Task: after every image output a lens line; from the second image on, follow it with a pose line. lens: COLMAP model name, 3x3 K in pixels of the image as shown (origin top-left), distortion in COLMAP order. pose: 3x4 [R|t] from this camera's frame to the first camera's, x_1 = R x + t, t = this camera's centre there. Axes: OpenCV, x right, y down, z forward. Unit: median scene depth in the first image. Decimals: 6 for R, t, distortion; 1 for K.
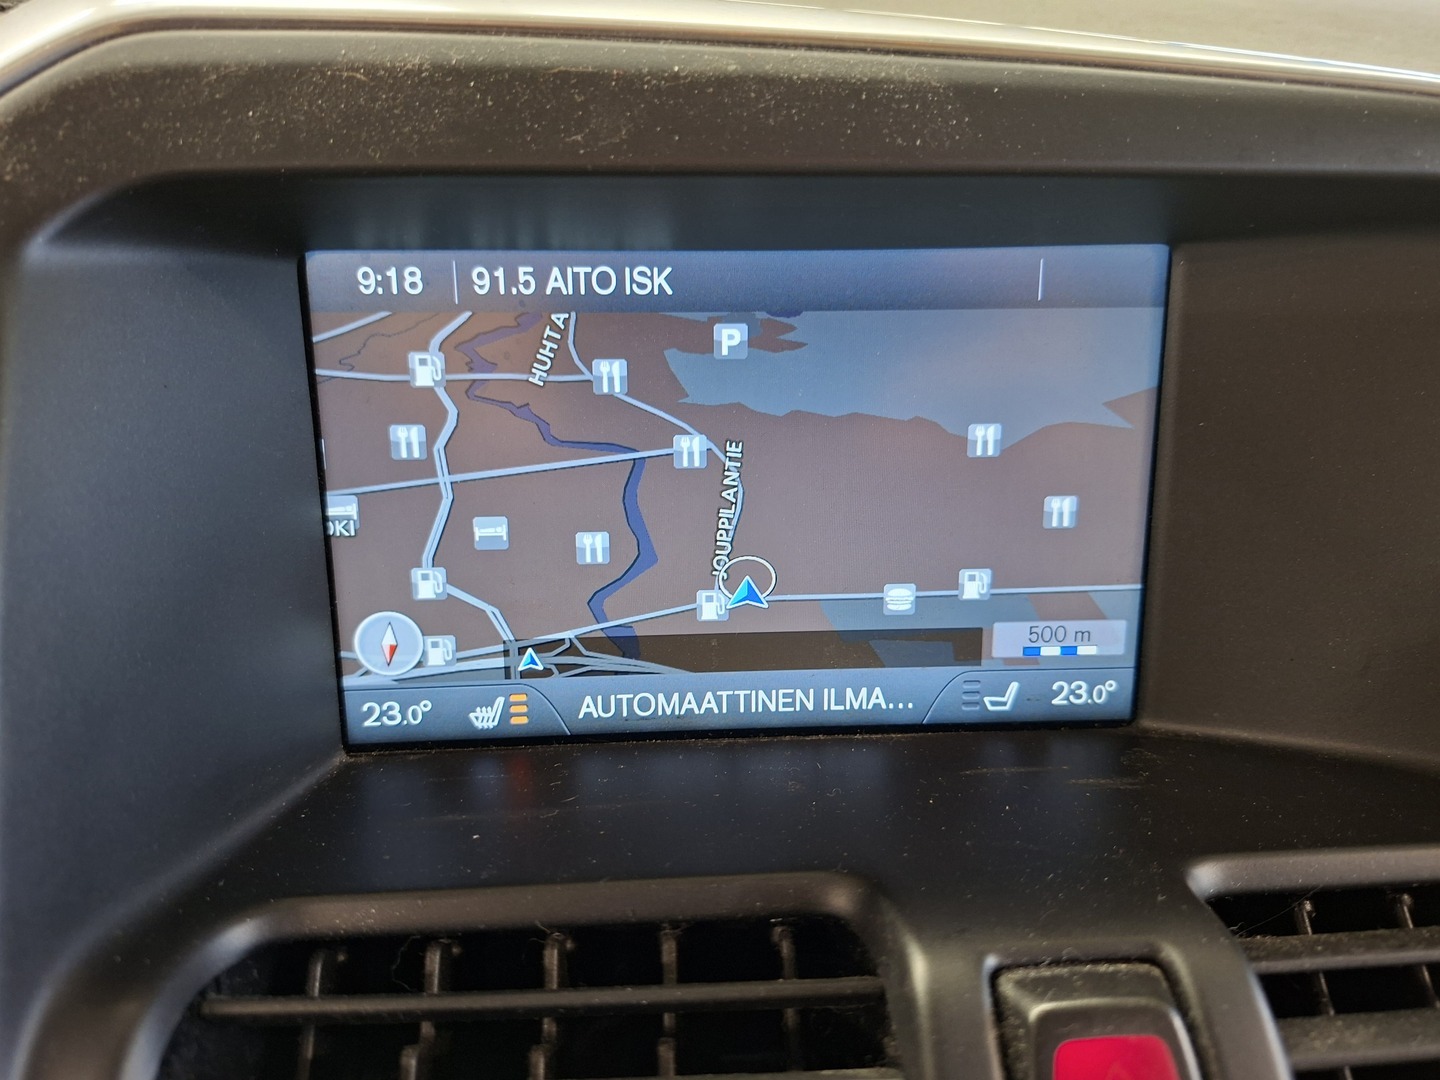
lens RADIAL K [[966.2, 0, 691.9], [0, 966.2, 559.6], [0, 0, 1]] dist [0.052599, -0.052961]
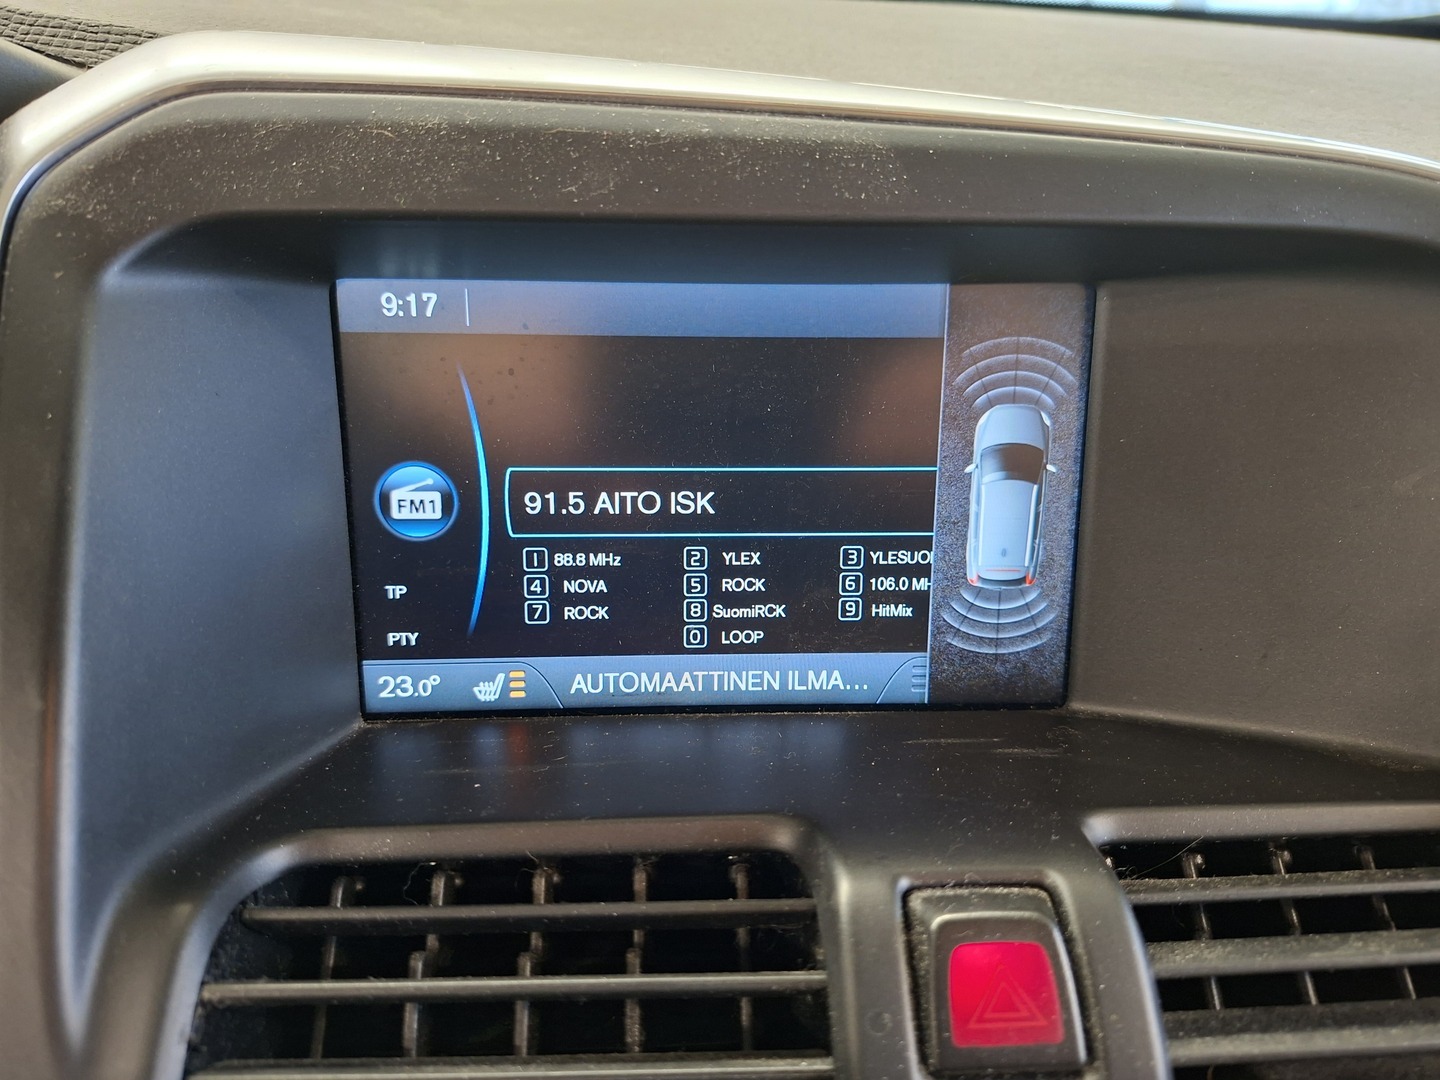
lens RADIAL K [[966.2, 0, 700.3], [0, 966.2, 566.1], [0, 0, 1]] dist [0.052599, -0.052961]
pose [[0.999905, 0.013794, -0.000721, 0.043828], [-0.013800, 0.999864, -0.009032, 0.031427], [0.000597, 0.009041, 0.999959, -0.168672]]
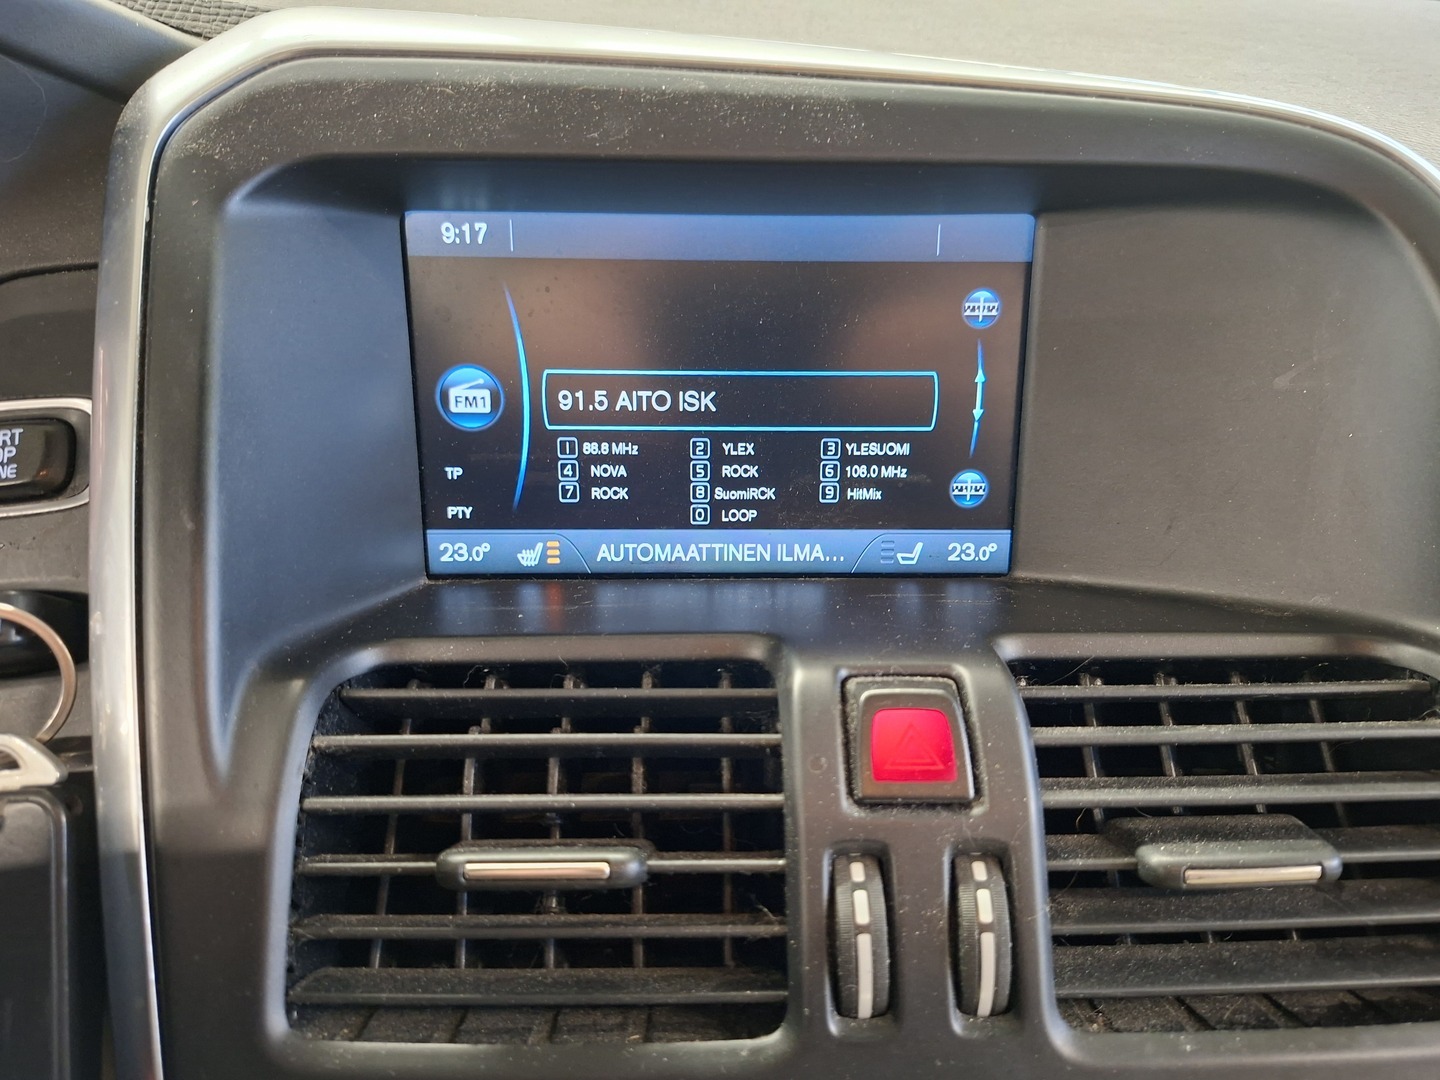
lens RADIAL K [[966.2, 0, 722.0], [0, 966.2, 557.5], [0, 0, 1]] dist [0.052599, -0.052961]
pose [[0.999481, 0.021434, -0.024060, 0.122196], [-0.020996, 0.999612, 0.018290, 0.173148], [0.024443, -0.017775, 0.999543, -0.472251]]
